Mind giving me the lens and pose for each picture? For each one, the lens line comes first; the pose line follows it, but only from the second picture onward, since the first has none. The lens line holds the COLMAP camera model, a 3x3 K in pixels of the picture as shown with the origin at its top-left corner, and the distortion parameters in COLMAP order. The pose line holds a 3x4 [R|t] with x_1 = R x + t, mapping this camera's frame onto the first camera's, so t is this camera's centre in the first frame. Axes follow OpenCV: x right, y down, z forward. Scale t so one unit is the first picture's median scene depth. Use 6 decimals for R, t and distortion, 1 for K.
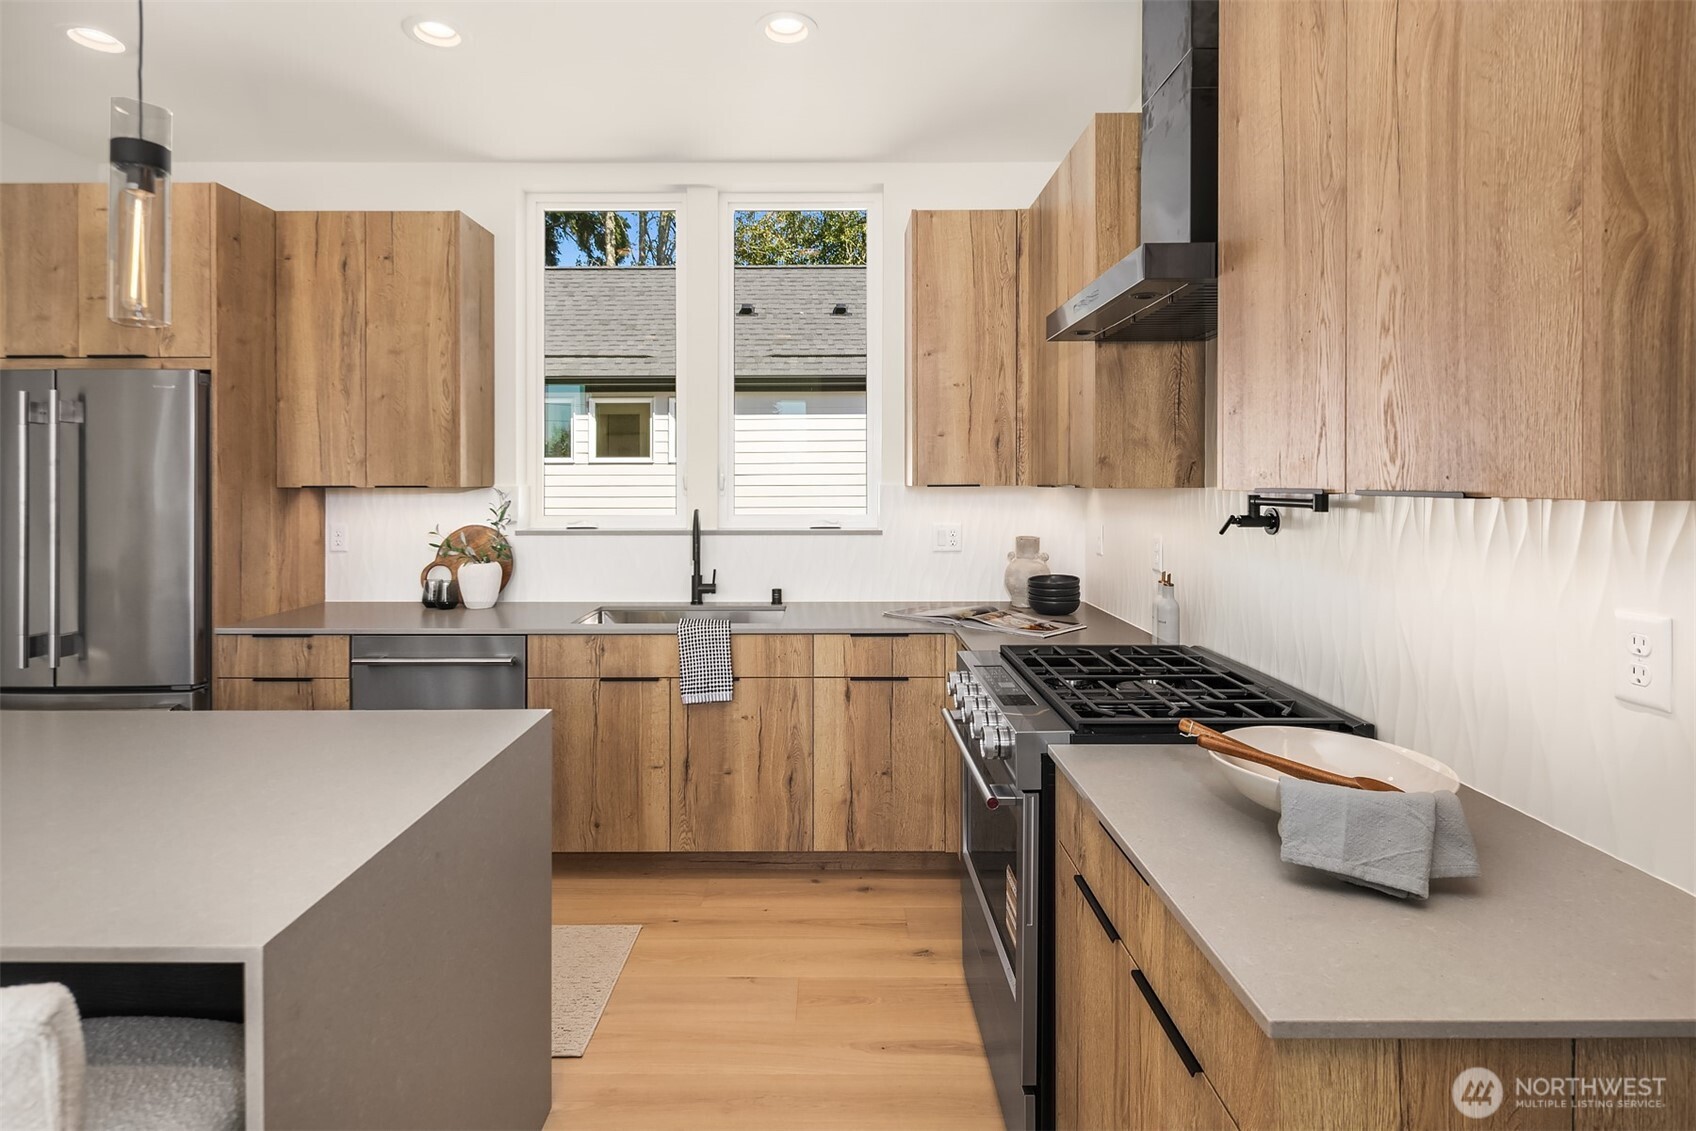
lens RADIAL K [[828.2, 0, 843.5], [0, 828.2, 473.2], [0, 0, 1]] dist [0.000060, -0.000037]
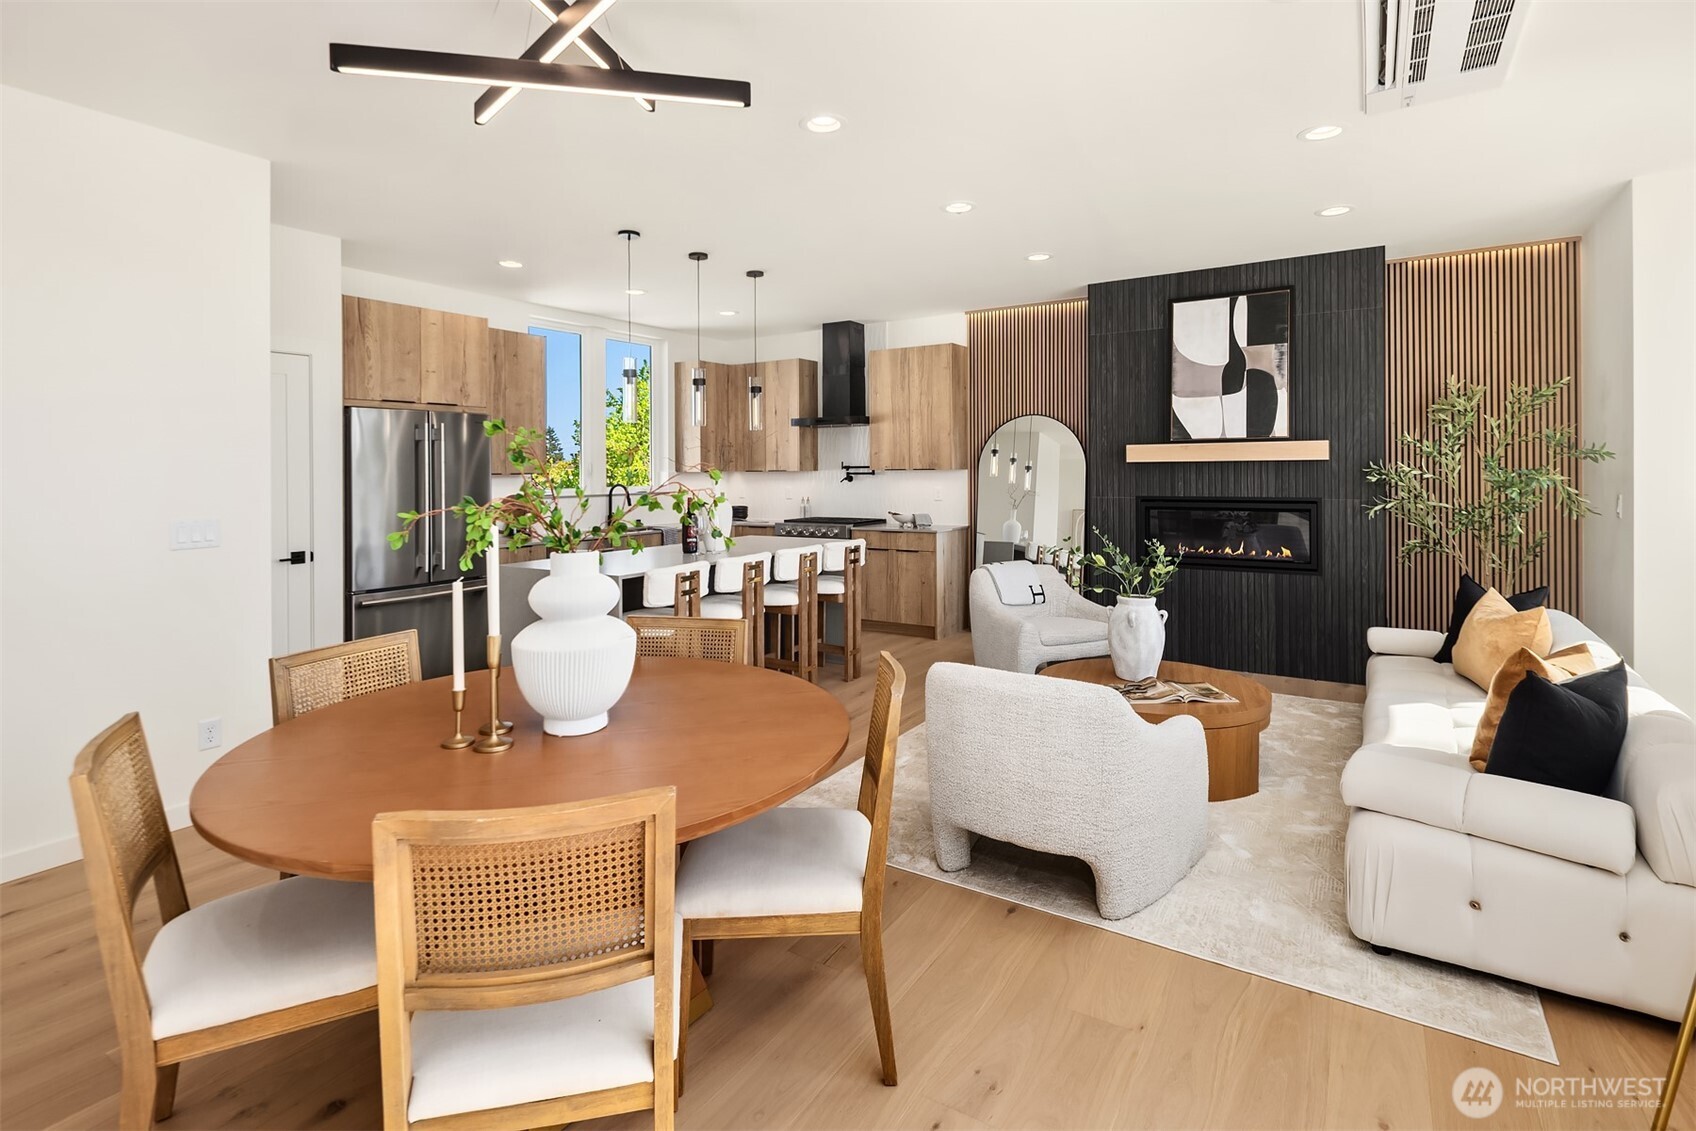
lens RADIAL K [[828.2, 0, 843.5], [0, 828.2, 473.2], [0, 0, 1]] dist [0.000060, -0.000037]
pose [[0.549457, -0.005149, 0.835506, -1.748178], [-0.000898, 0.999977, 0.006753, 0.001195], [-0.835521, -0.004461, 0.549440, -0.706278]]
